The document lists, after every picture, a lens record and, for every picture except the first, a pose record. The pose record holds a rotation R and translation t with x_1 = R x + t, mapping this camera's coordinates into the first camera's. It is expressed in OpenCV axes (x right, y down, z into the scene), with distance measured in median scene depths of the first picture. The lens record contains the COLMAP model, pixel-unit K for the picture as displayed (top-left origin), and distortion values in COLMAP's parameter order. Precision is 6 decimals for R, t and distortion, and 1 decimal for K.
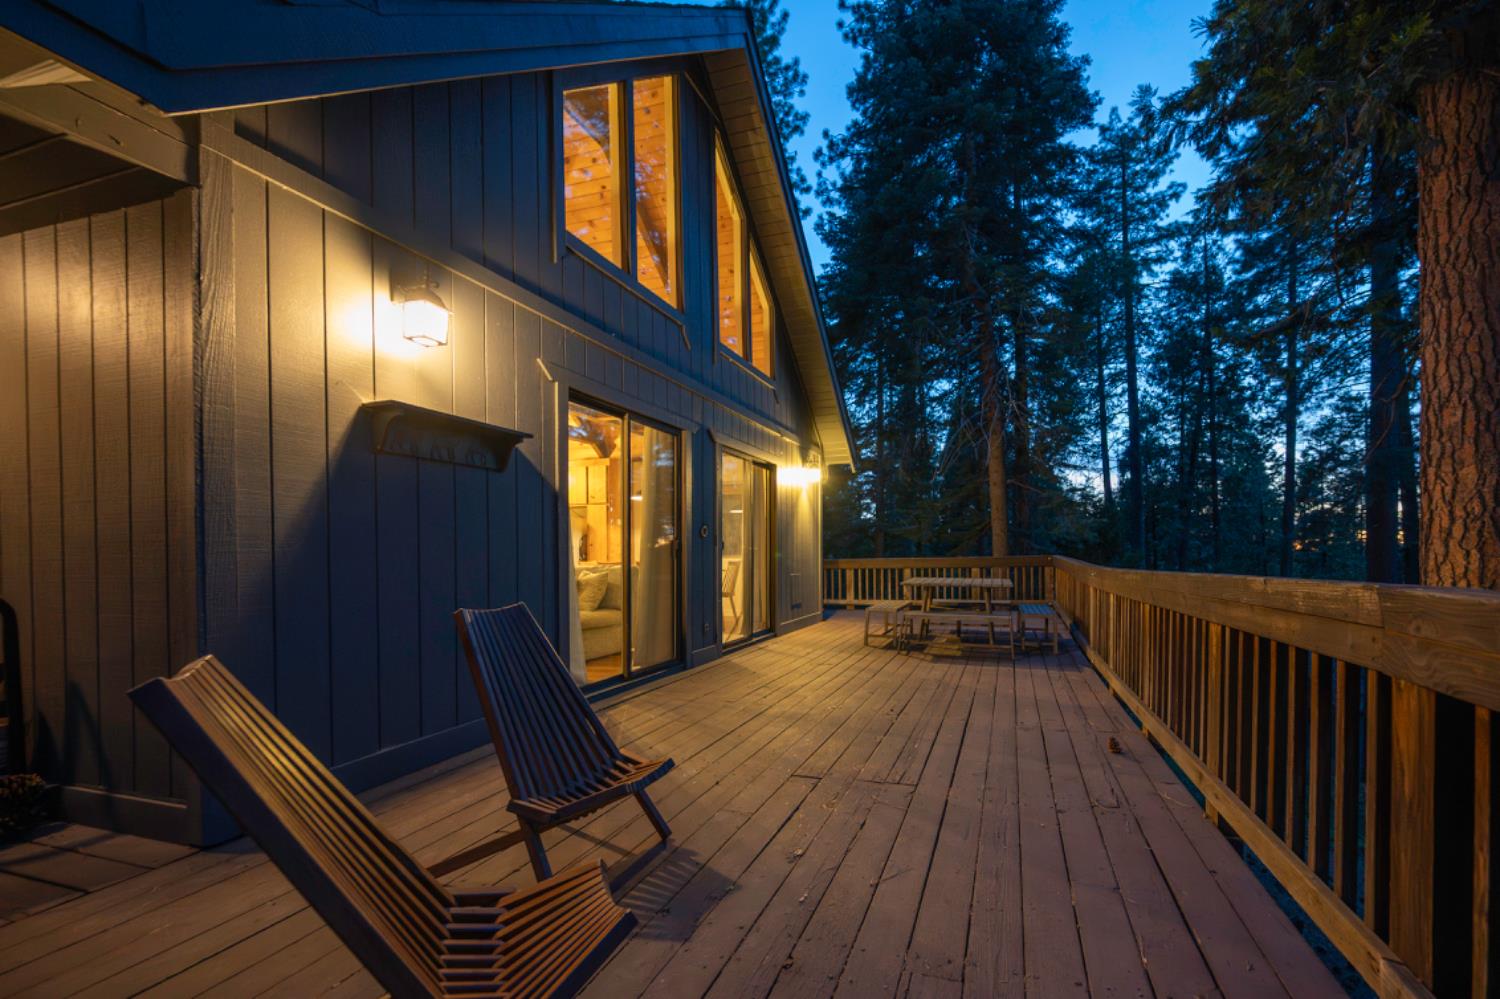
lens RADIAL K [[632.6, 0, 765.4], [0, 632.6, 556.9], [0, 0, 1]] dist [-0.001064, 0.000125]
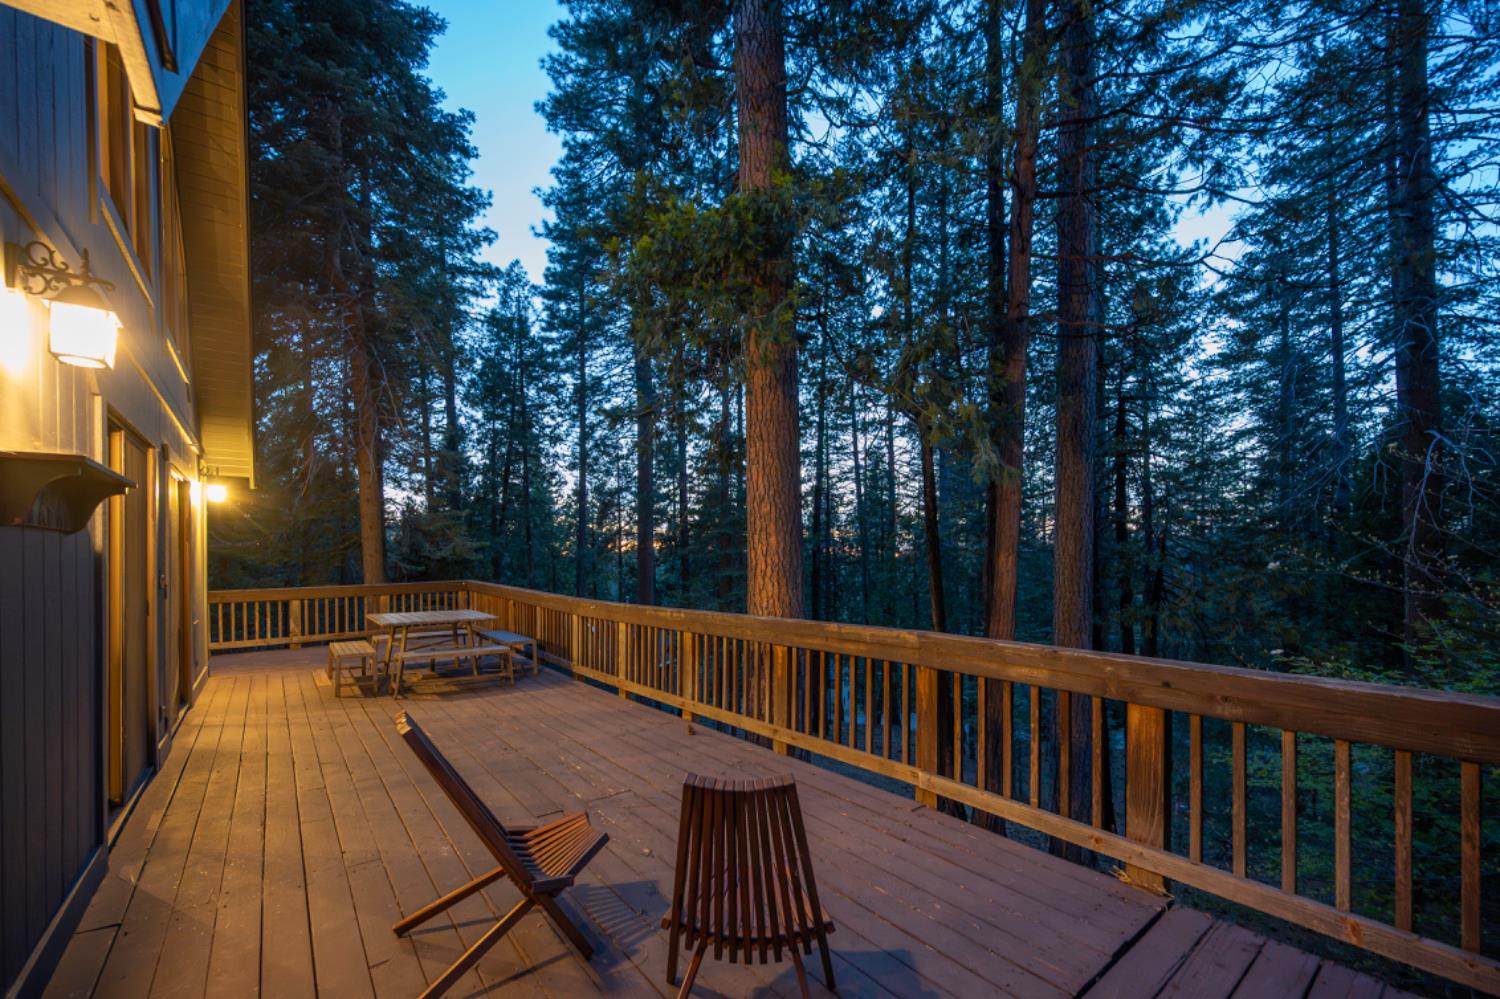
lens RADIAL K [[632.6, 0, 765.4], [0, 632.6, 556.9], [0, 0, 1]] dist [-0.001064, 0.000125]
pose [[0.554207, 0.001148, 0.832378, -0.131328], [0.015172, 0.999819, -0.011481, -0.020310], [-0.832240, 0.018992, 0.554089, 0.001939]]
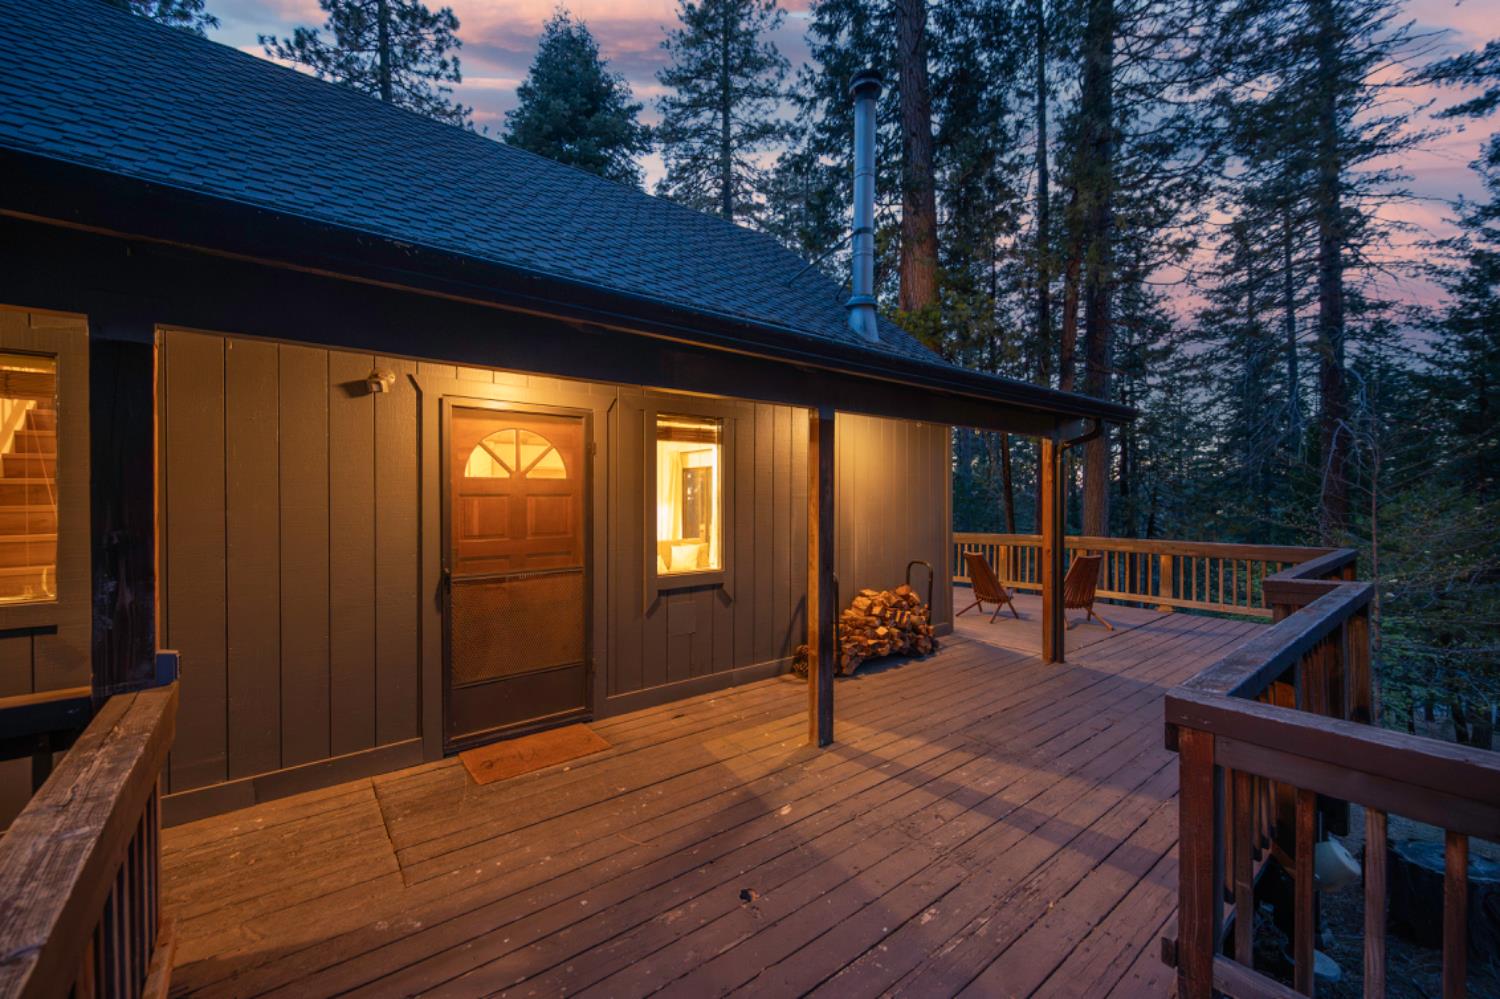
lens RADIAL K [[623.6, 0, 750.0], [0, 623.6, 499.5], [0, 0, 1]] dist [-0.001430, -0.000265]
pose [[0.553588, 0.002616, 0.832786, -0.580573], [0.012109, 0.999864, -0.011189, -0.027579], [-0.832702, 0.016278, 0.553481, 0.012581]]
